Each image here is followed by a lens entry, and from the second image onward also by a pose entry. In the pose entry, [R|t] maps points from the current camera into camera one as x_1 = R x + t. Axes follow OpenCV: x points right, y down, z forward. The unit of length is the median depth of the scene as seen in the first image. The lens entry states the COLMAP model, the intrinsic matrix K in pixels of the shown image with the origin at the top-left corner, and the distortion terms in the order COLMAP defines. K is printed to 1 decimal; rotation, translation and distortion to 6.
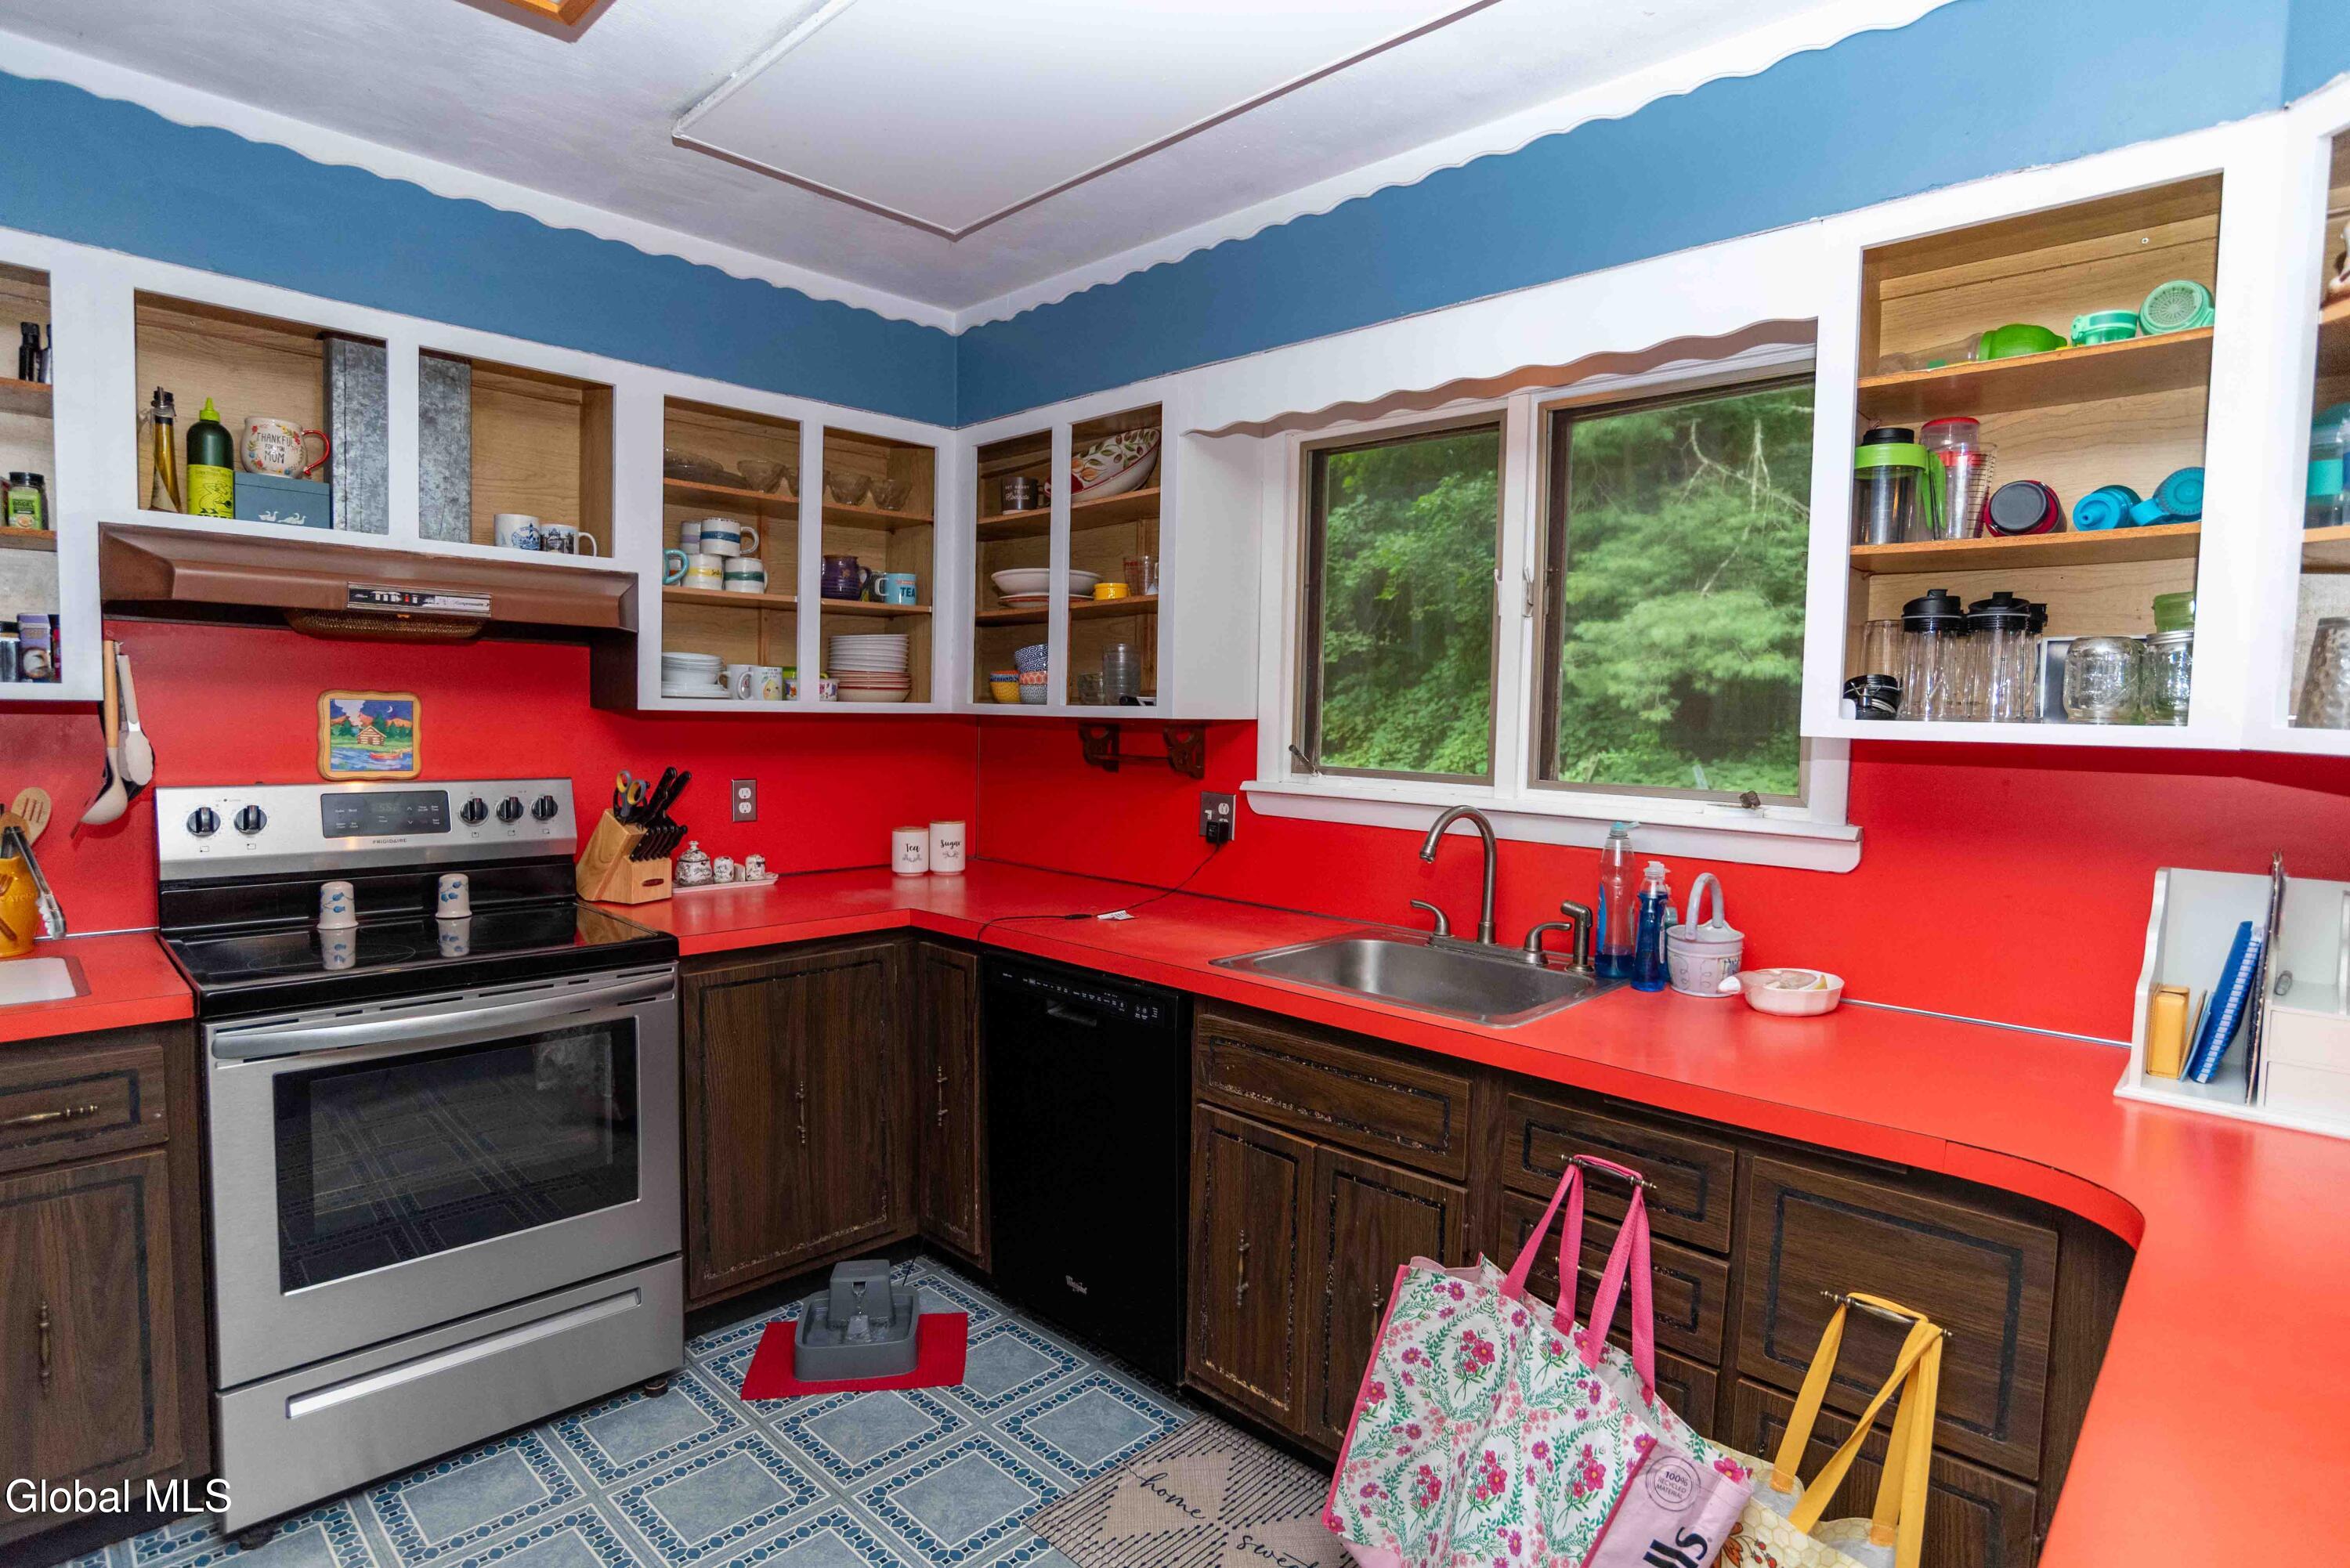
lens RADIAL K [[1211.3, 0, 1176.7], [0, 1211.3, 787.7], [0, 0, 1]] dist [-0.036468, 0.012851]
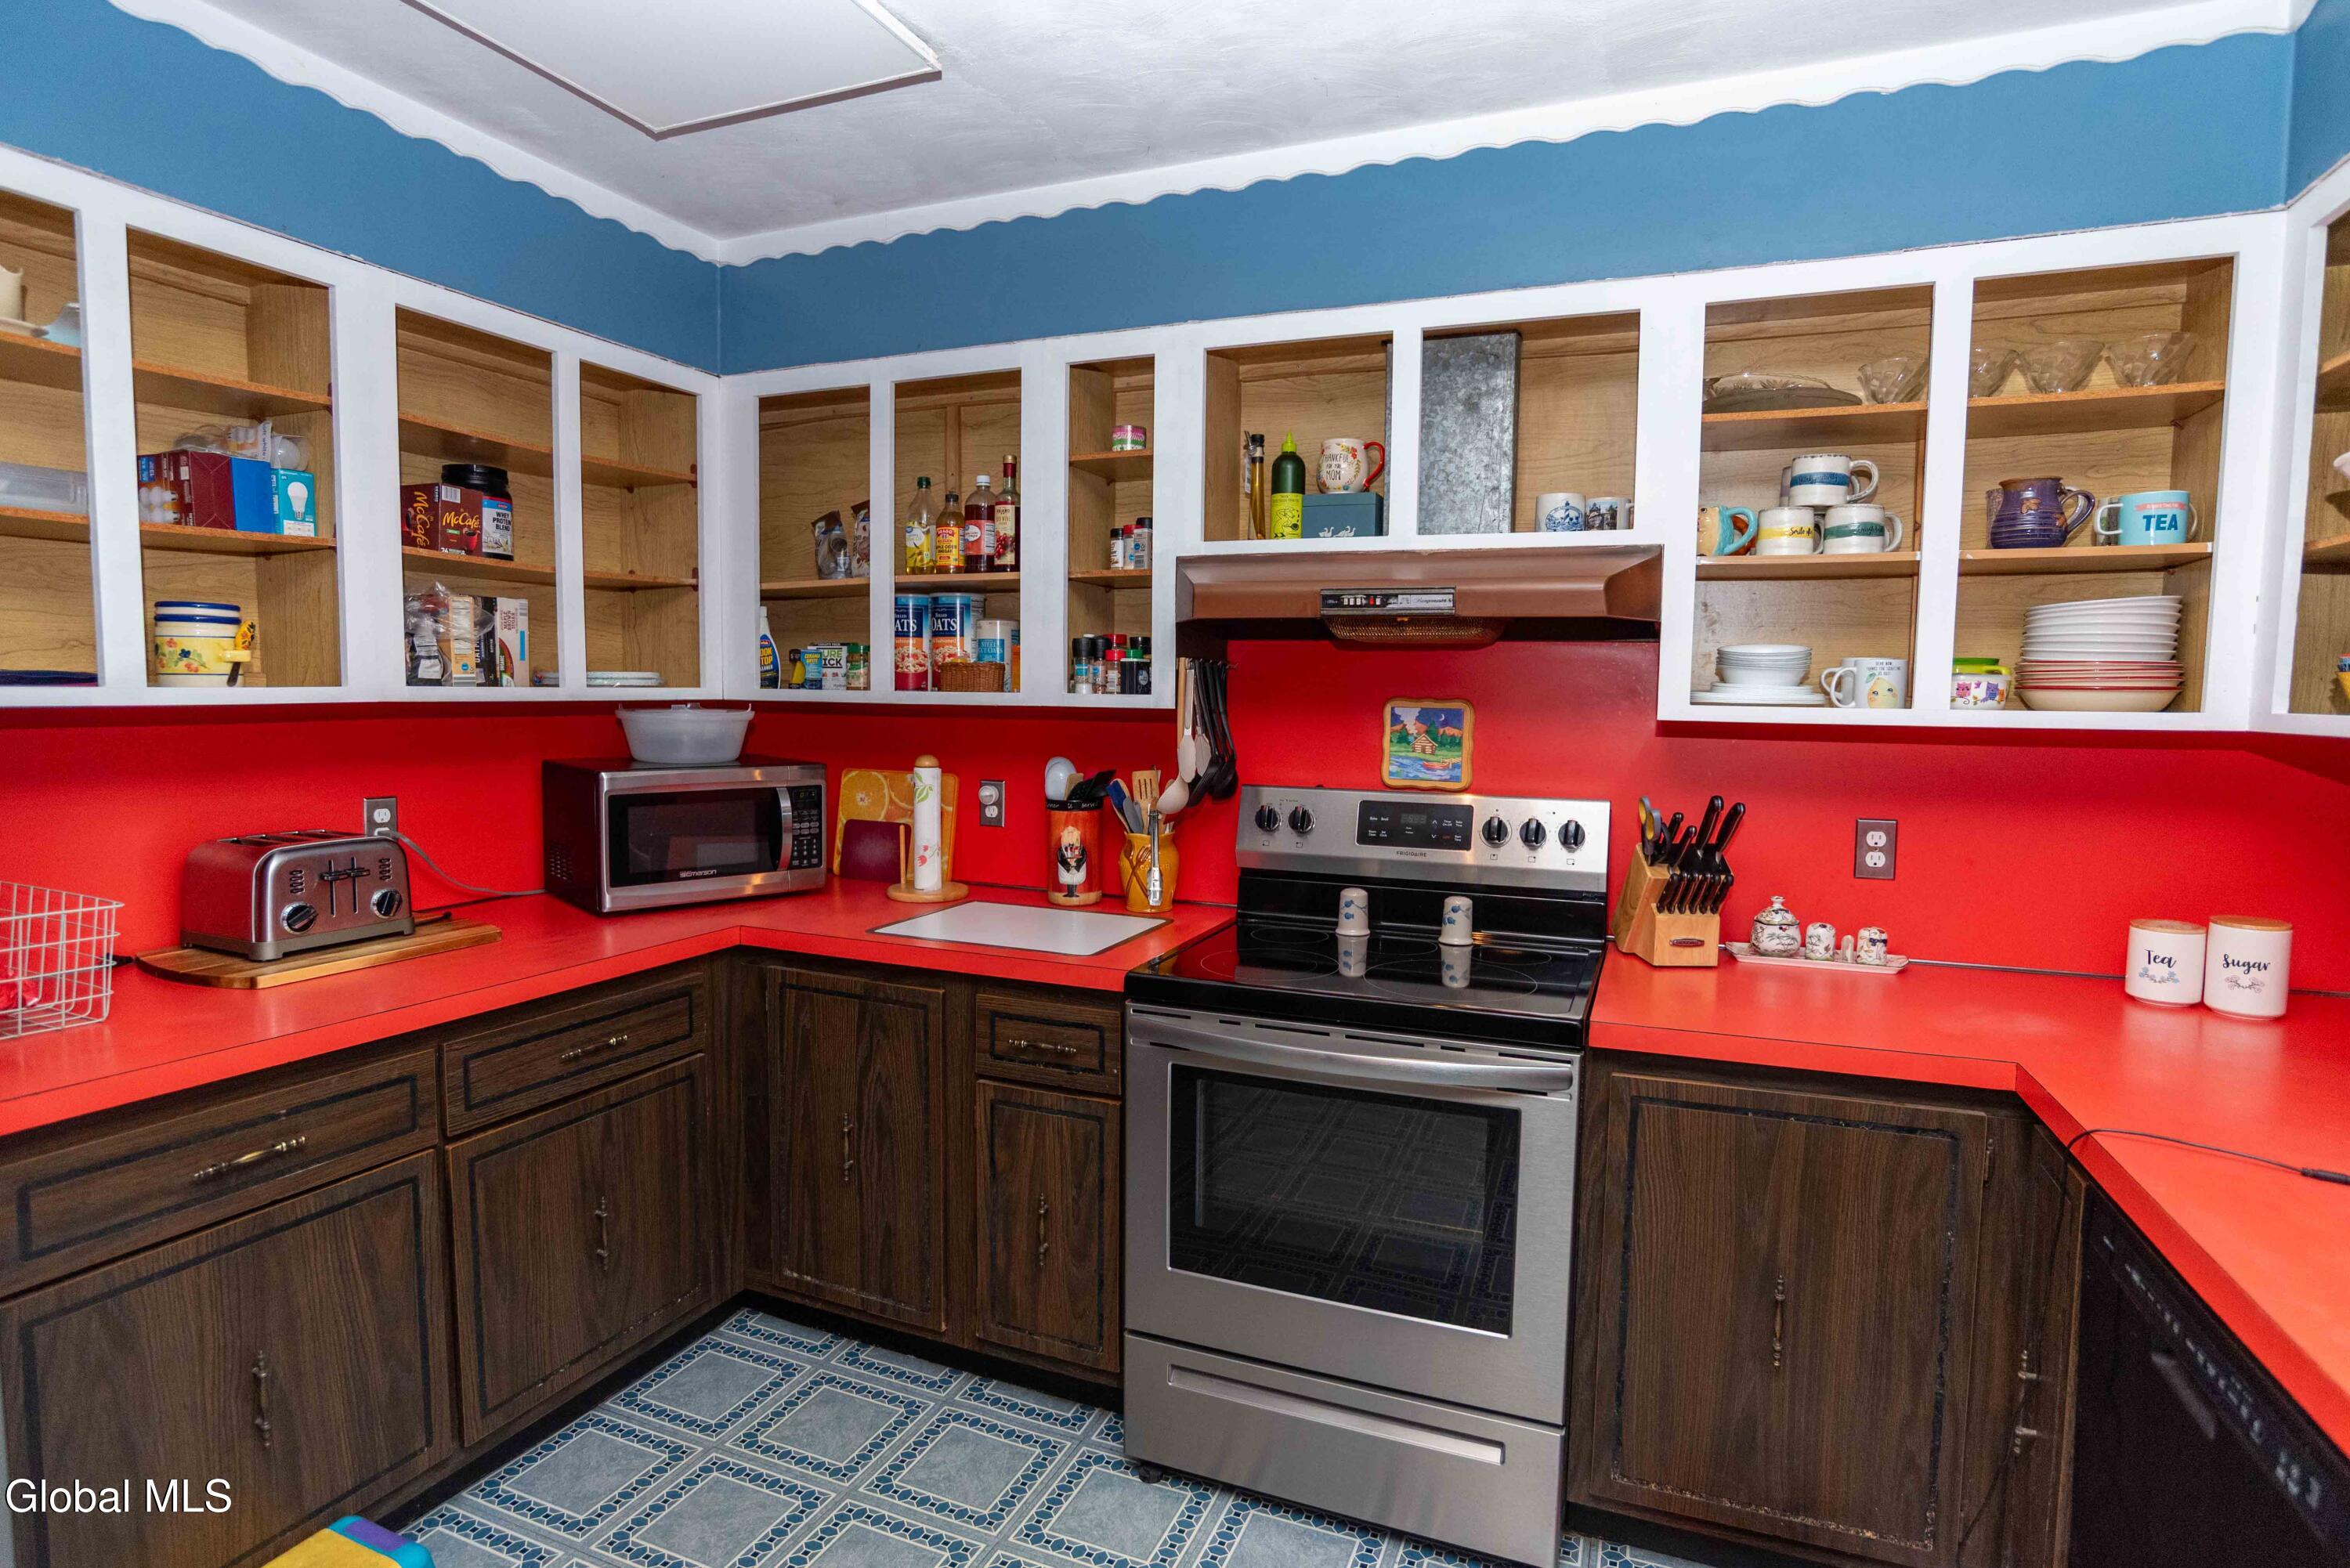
lens RADIAL K [[1211.3, 0, 1174.2], [0, 1211.3, 785.7], [0, 0, 1]] dist [-0.036468, 0.012851]
pose [[0.379773, 0.056286, -0.923366, 0.161921], [-0.063293, 0.997389, 0.034767, -0.030489], [0.922912, 0.045239, 0.382344, 0.424974]]
